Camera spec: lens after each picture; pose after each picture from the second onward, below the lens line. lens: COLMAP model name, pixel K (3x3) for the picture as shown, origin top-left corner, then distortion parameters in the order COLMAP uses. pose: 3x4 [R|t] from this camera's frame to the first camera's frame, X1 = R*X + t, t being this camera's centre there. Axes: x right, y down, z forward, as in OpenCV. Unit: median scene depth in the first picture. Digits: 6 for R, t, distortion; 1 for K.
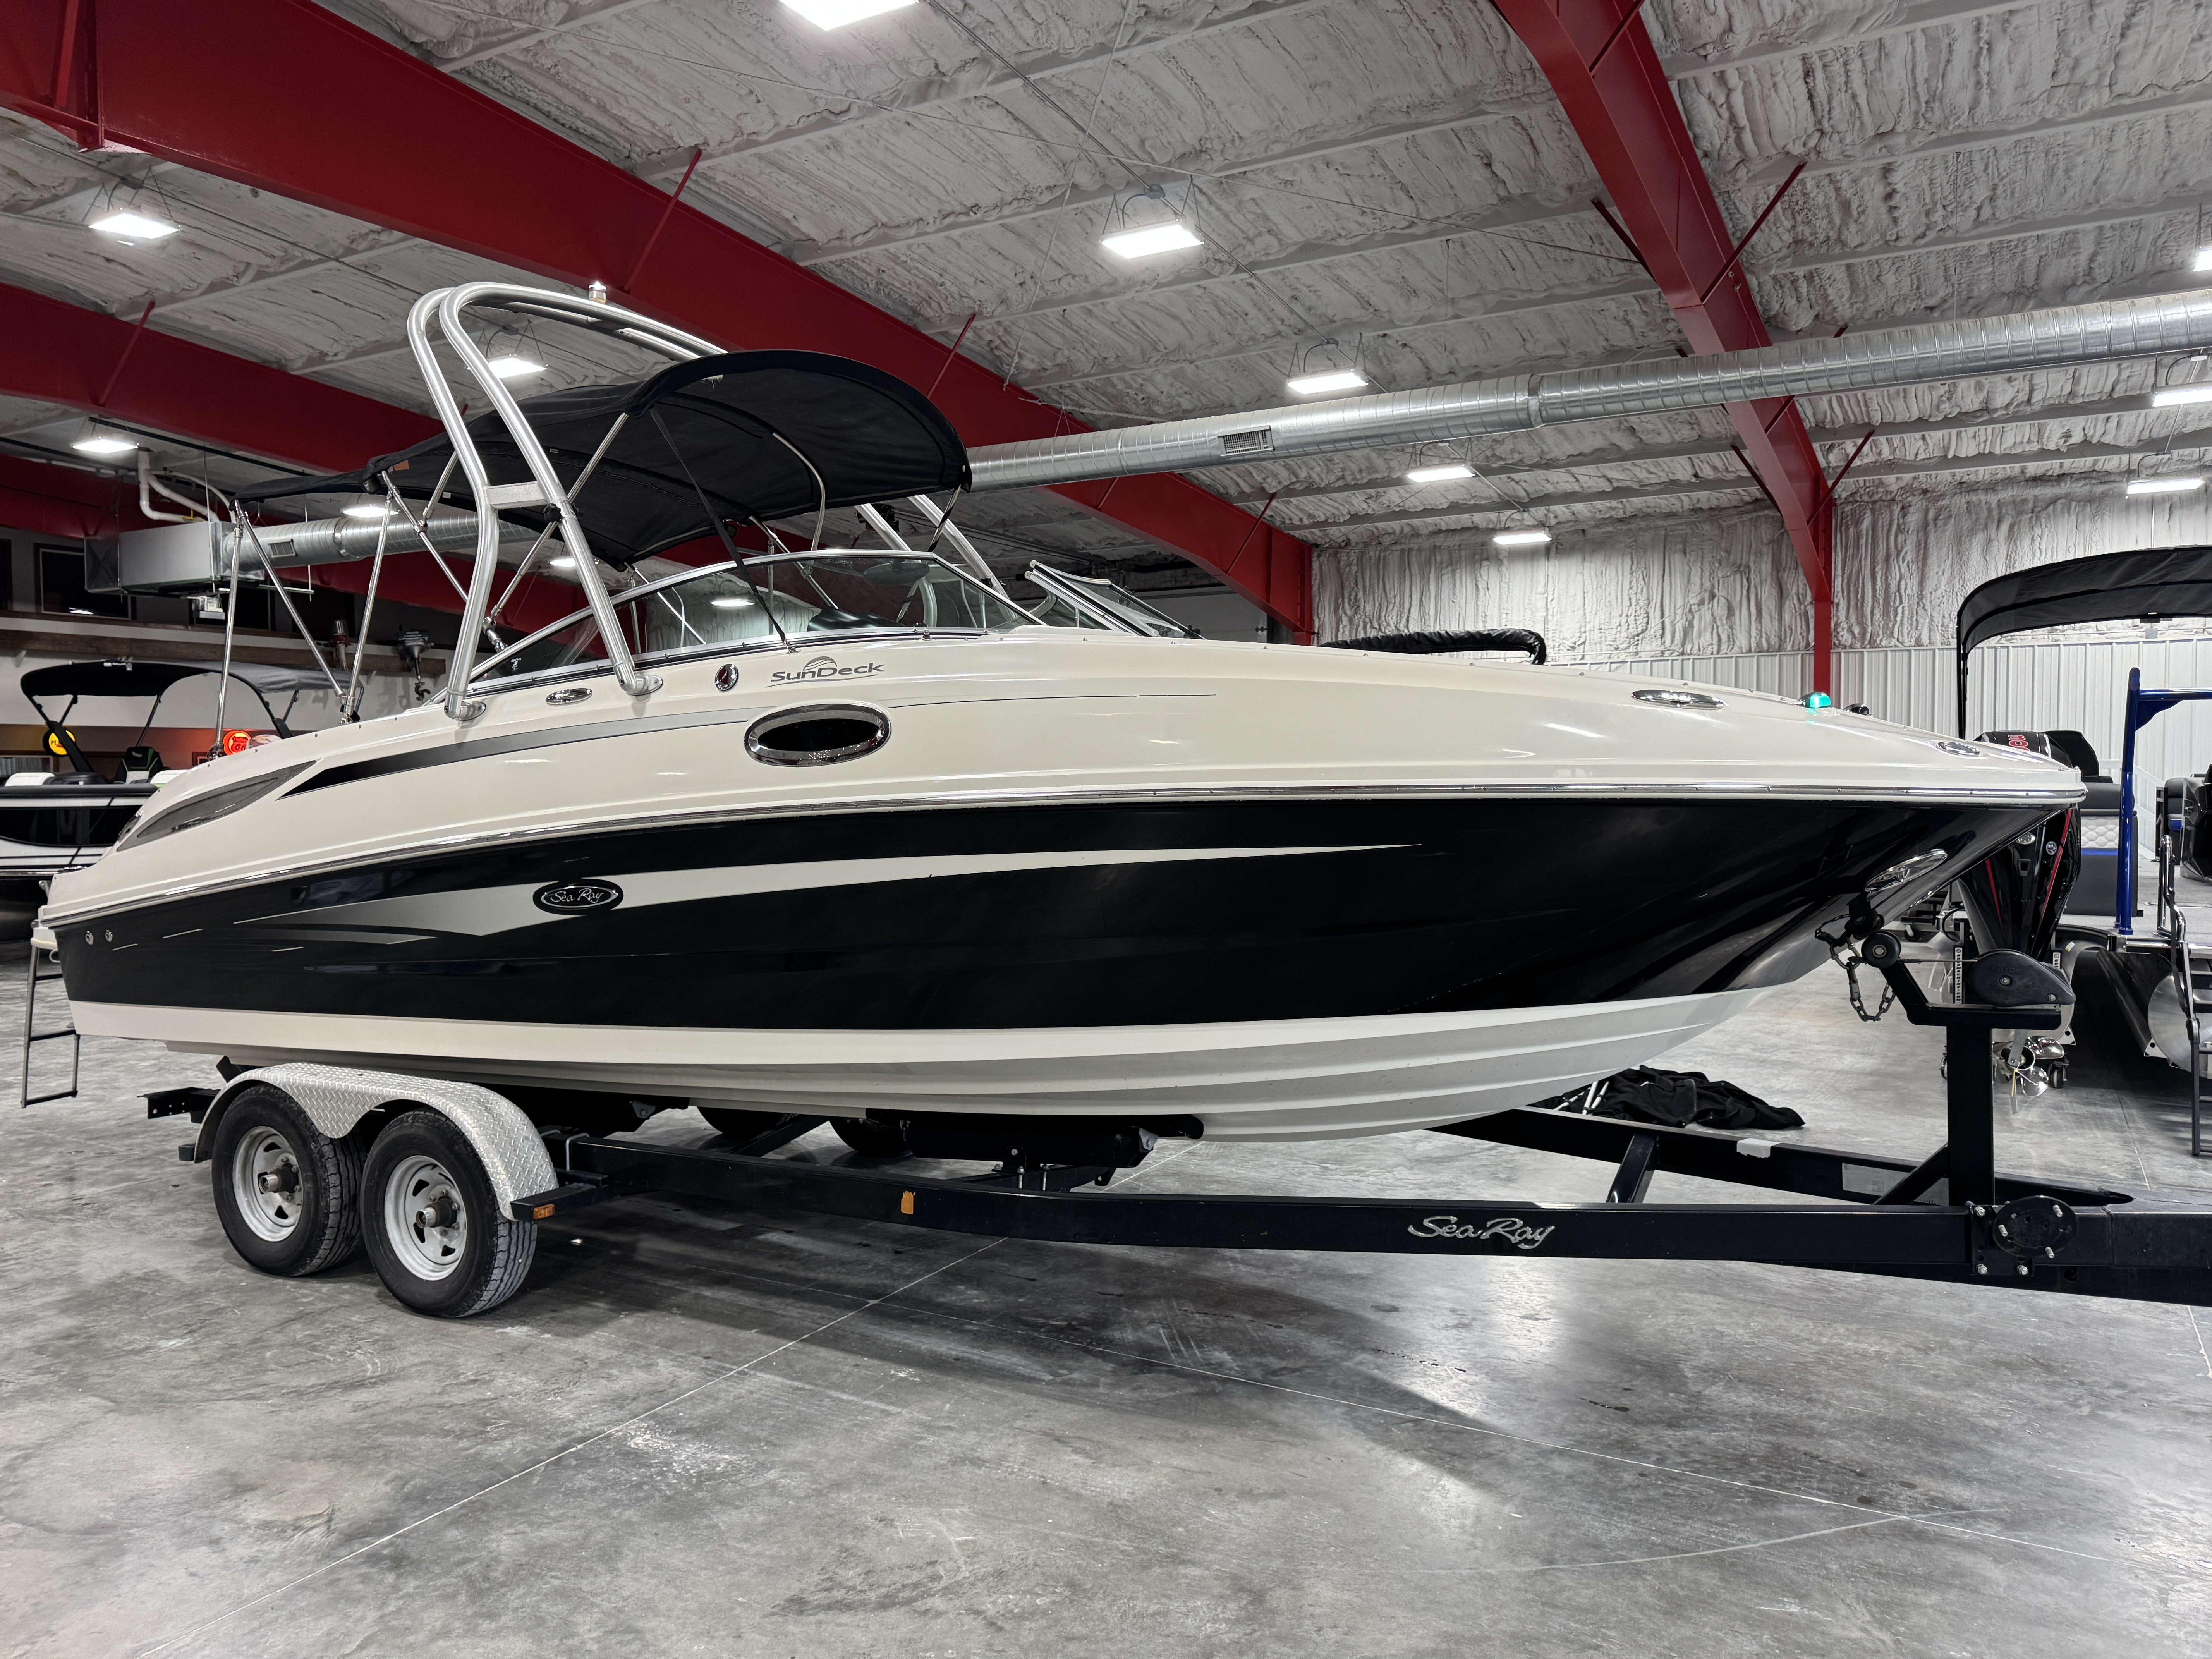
lens RADIAL K [[1574.4, 0, 1112.4], [0, 1574.4, 827.4], [0, 0, 1]] dist [0.002556, 0.000515]
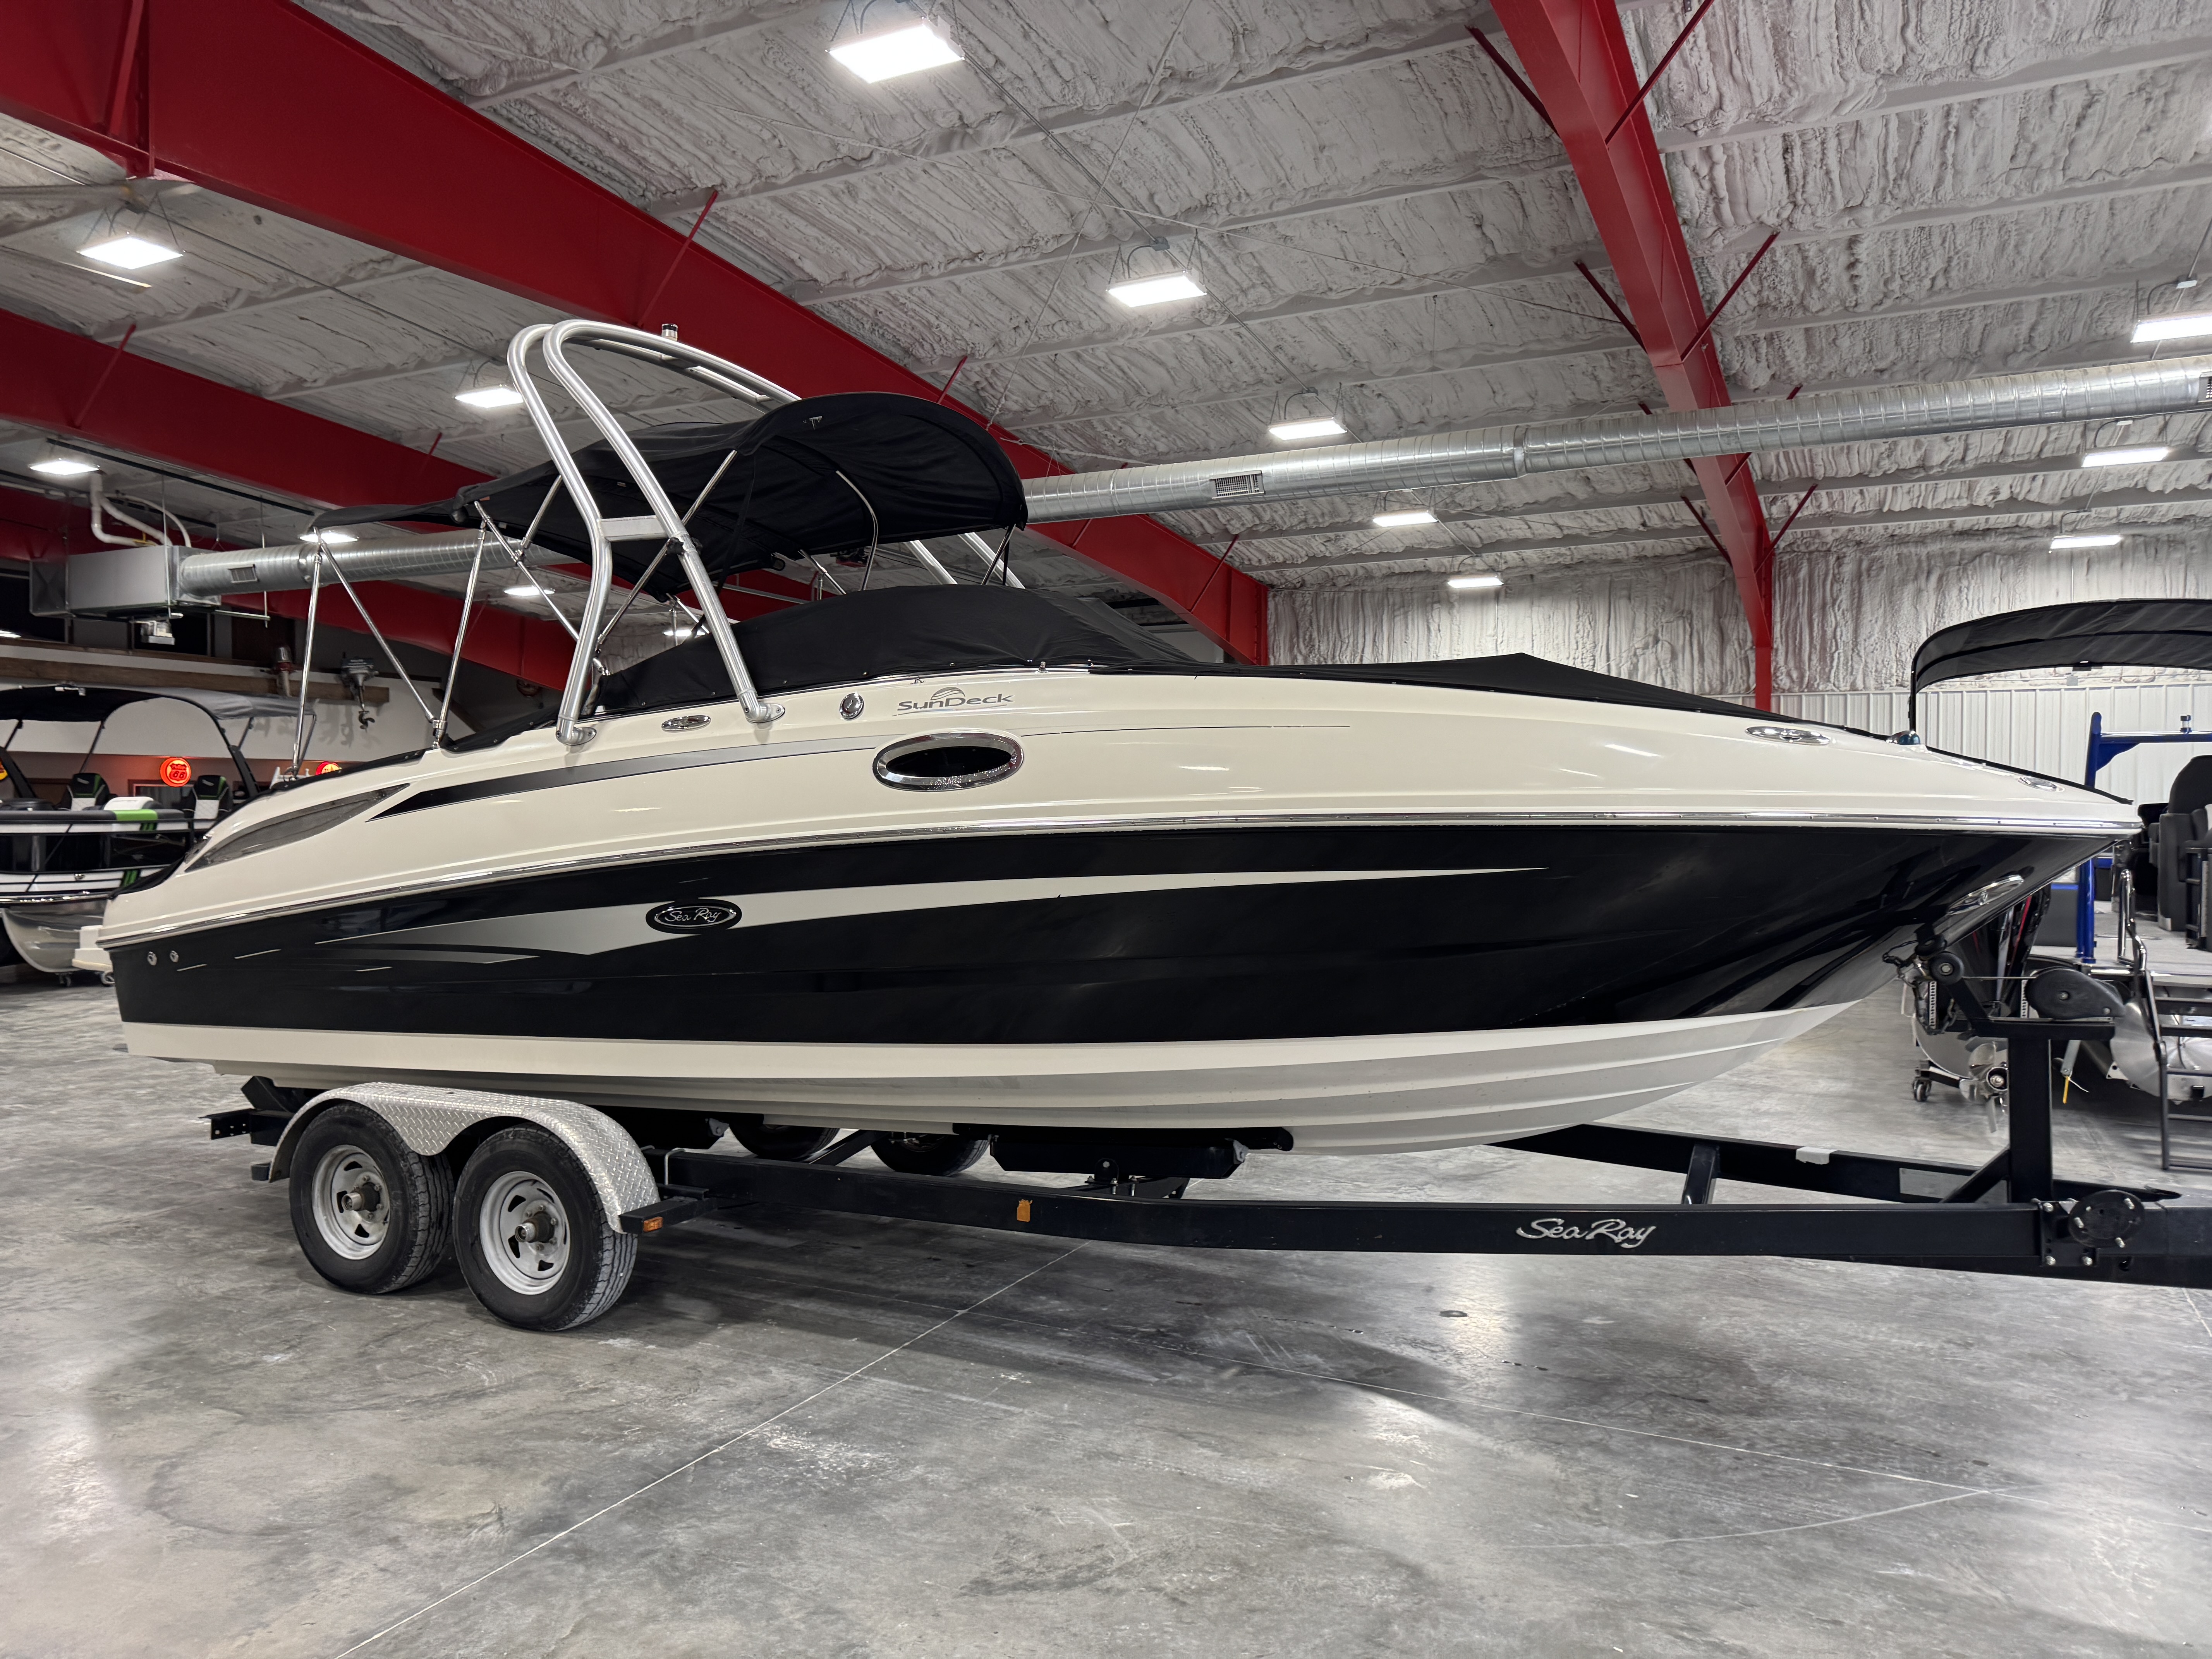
lens RADIAL K [[1573.6, 0, 1106.0], [0, 1573.6, 829.5], [0, 0, 1]] dist [0.007248, -0.005321]
pose [[0.998589, 0.006444, 0.052721, -0.073240], [-0.005280, 0.999740, -0.022192, 0.005037], [-0.052850, 0.021882, 0.998363, -0.026417]]
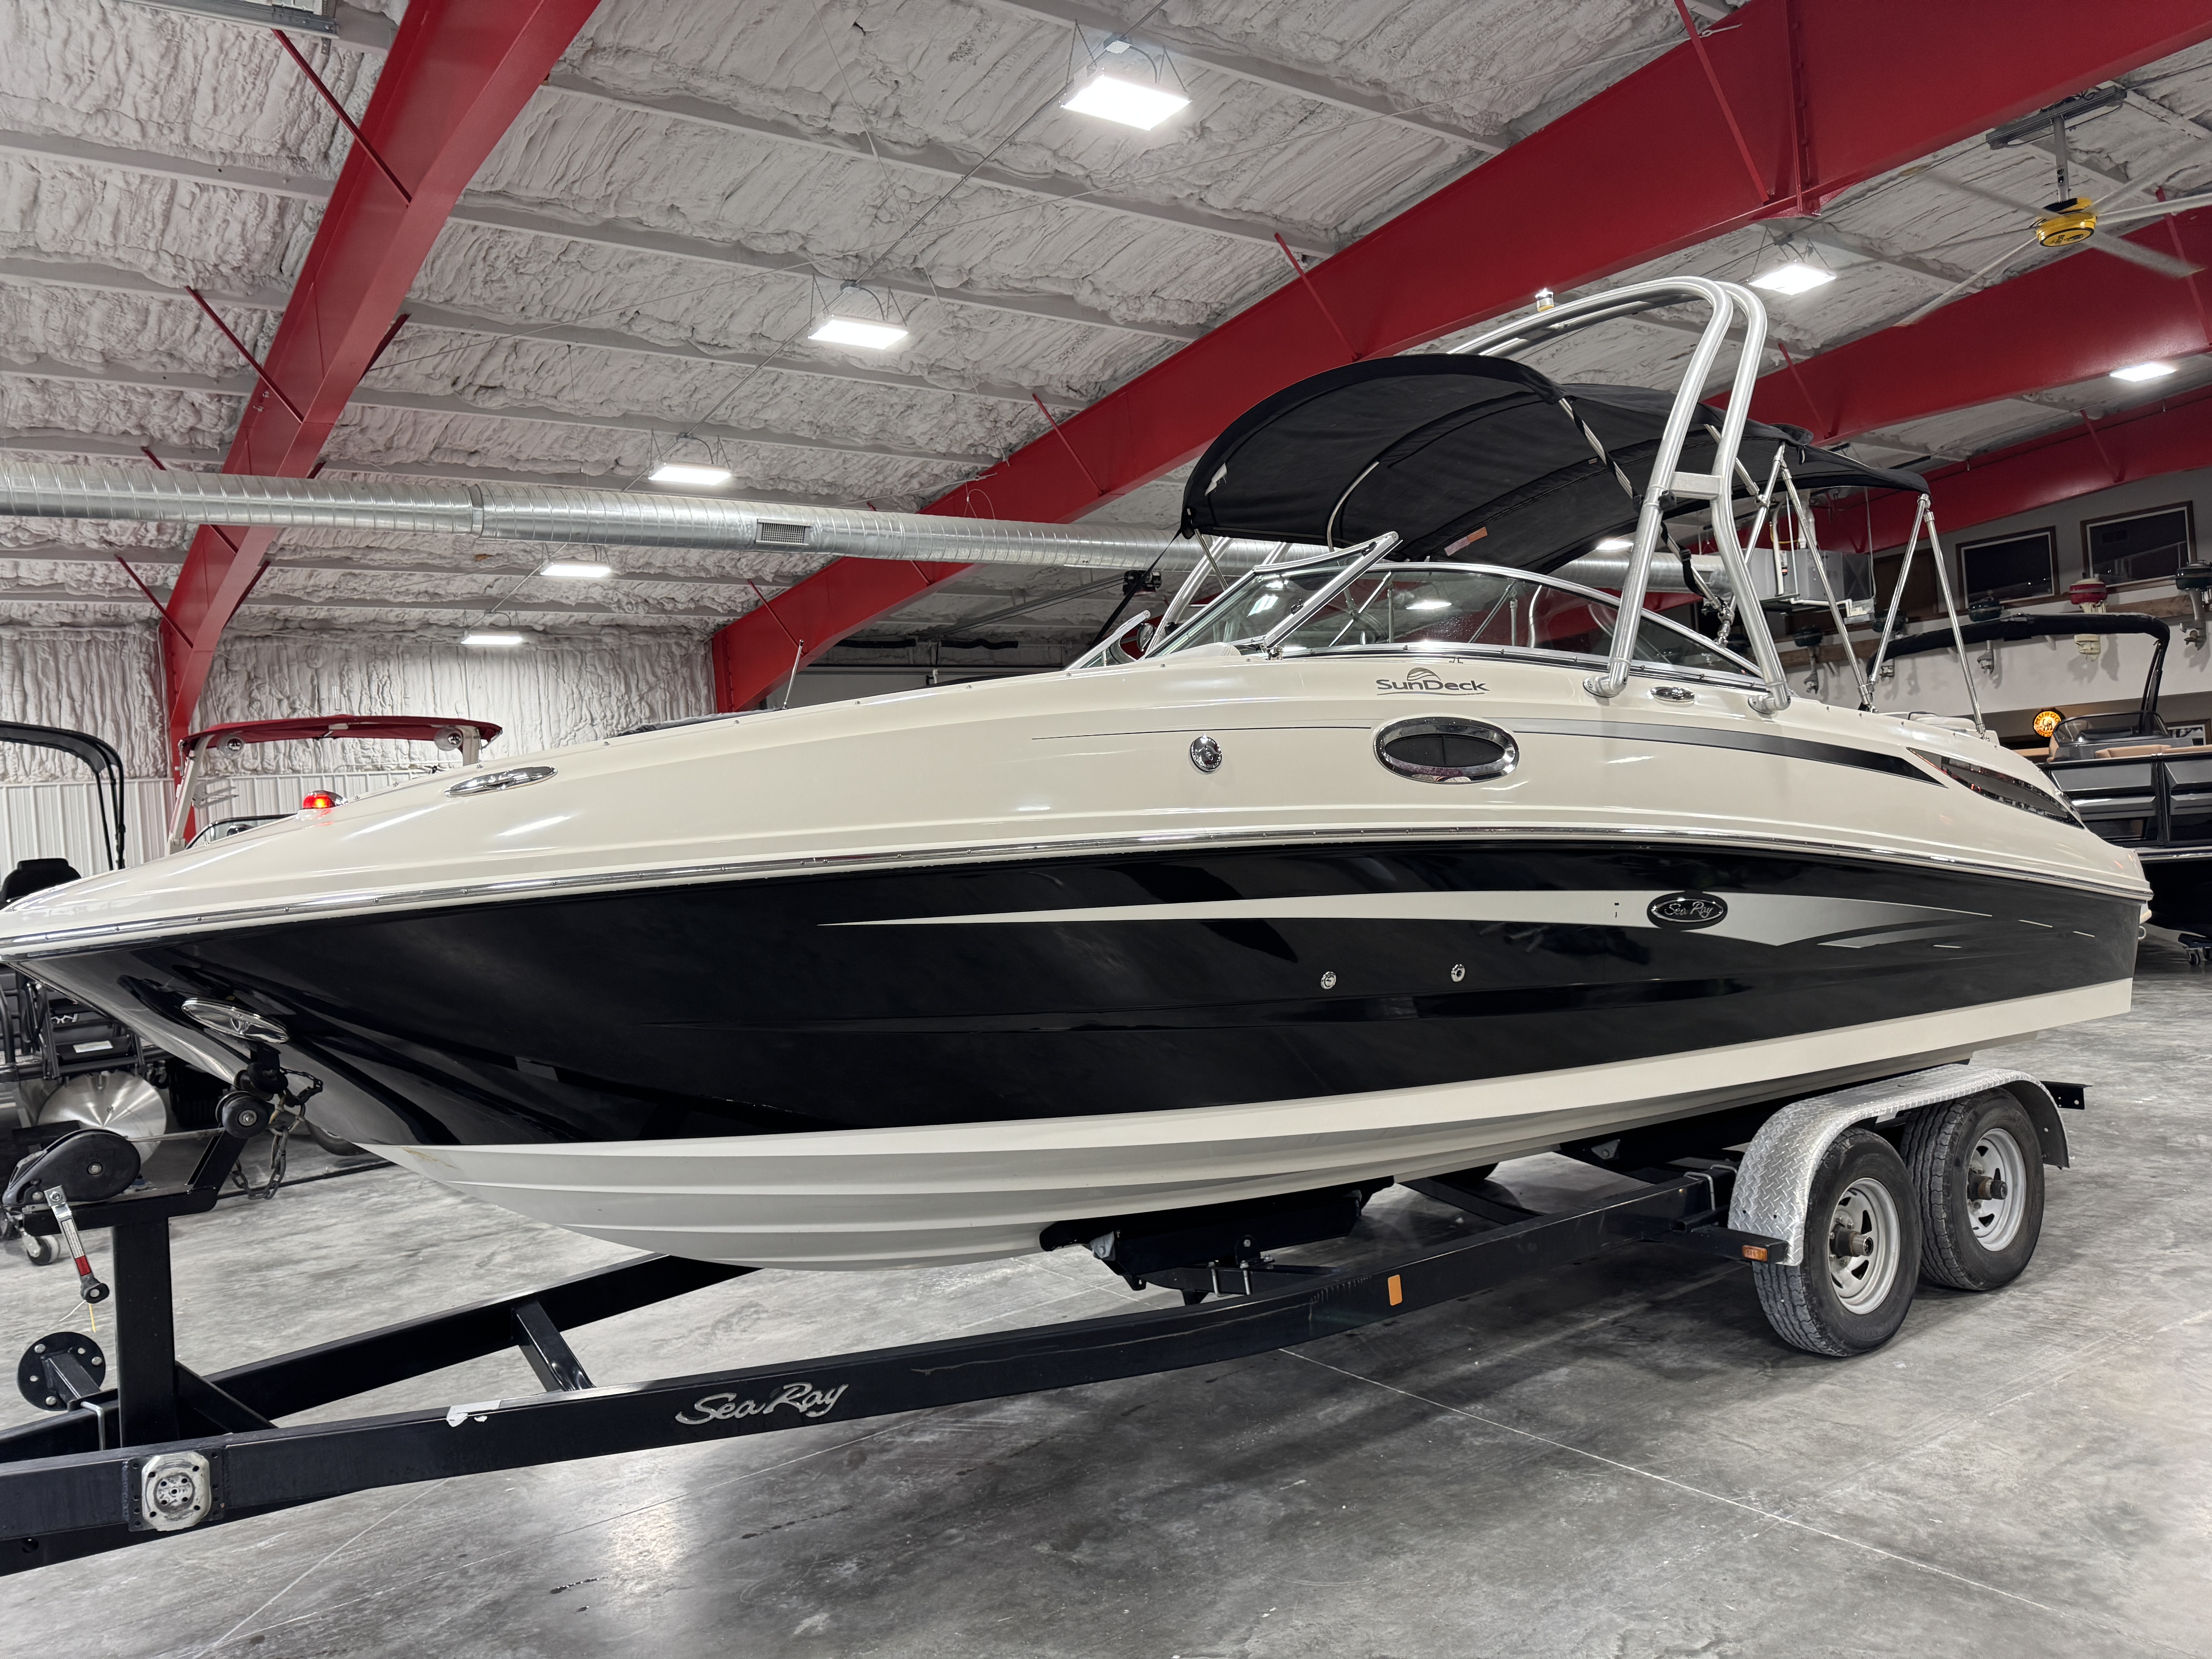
lens RADIAL K [[1585.8, 0, 1106.2], [0, 1585.8, 773.2], [0, 0, 1]] dist [-0.043882, -0.001426]
pose [[-0.399251, 0.013775, -0.916738, 0.528086], [0.031456, 0.999504, 0.001319, -0.041865], [0.916302, -0.028310, -0.399486, 0.873355]]
